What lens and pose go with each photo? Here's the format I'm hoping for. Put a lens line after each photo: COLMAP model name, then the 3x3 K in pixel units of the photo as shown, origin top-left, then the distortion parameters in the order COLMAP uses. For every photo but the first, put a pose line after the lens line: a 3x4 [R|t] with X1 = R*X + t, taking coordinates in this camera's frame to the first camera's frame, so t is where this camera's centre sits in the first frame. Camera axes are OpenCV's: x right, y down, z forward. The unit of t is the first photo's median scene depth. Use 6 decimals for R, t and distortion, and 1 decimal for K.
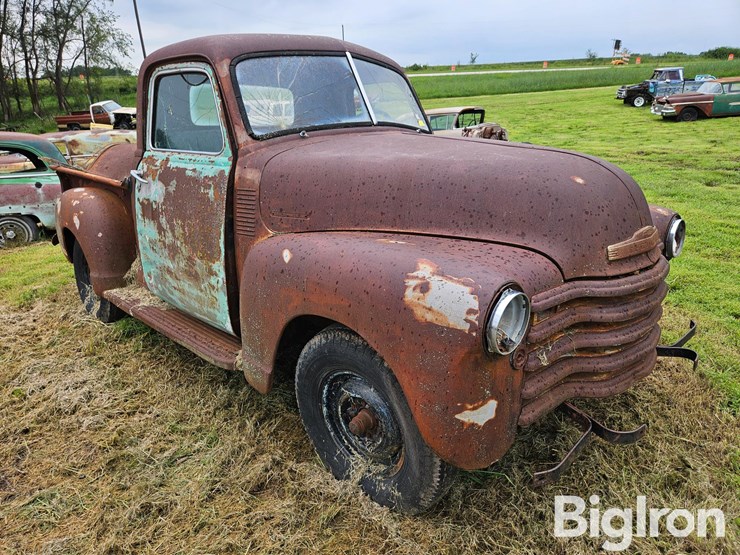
lens RADIAL K [[497.7, 0, 374.9], [0, 497.7, 284.4], [0, 0, 1]] dist [0.070501, -0.058605]
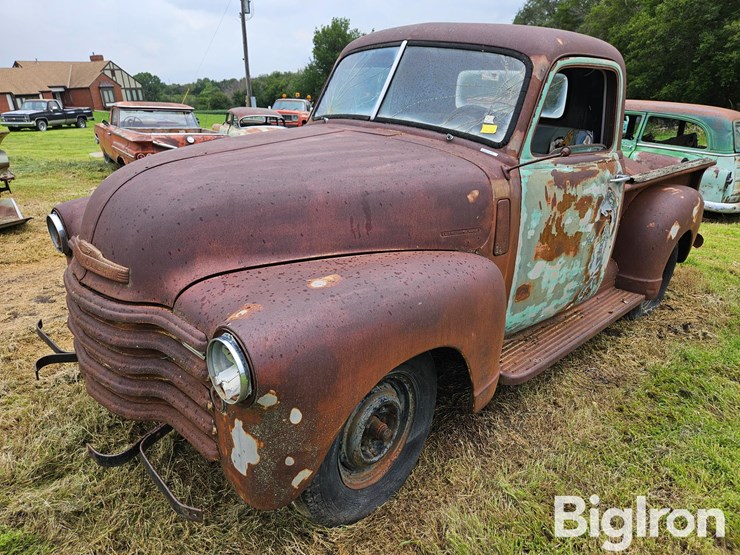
lens RADIAL K [[497.7, 0, 360.1], [0, 497.7, 278.8], [0, 0, 1]] dist [0.070501, -0.058605]
pose [[-0.015308, 0.390570, -0.920446, 0.982255], [-0.341855, 0.863035, 0.371895, -0.401750], [0.939628, 0.320352, 0.120307, 0.956381]]
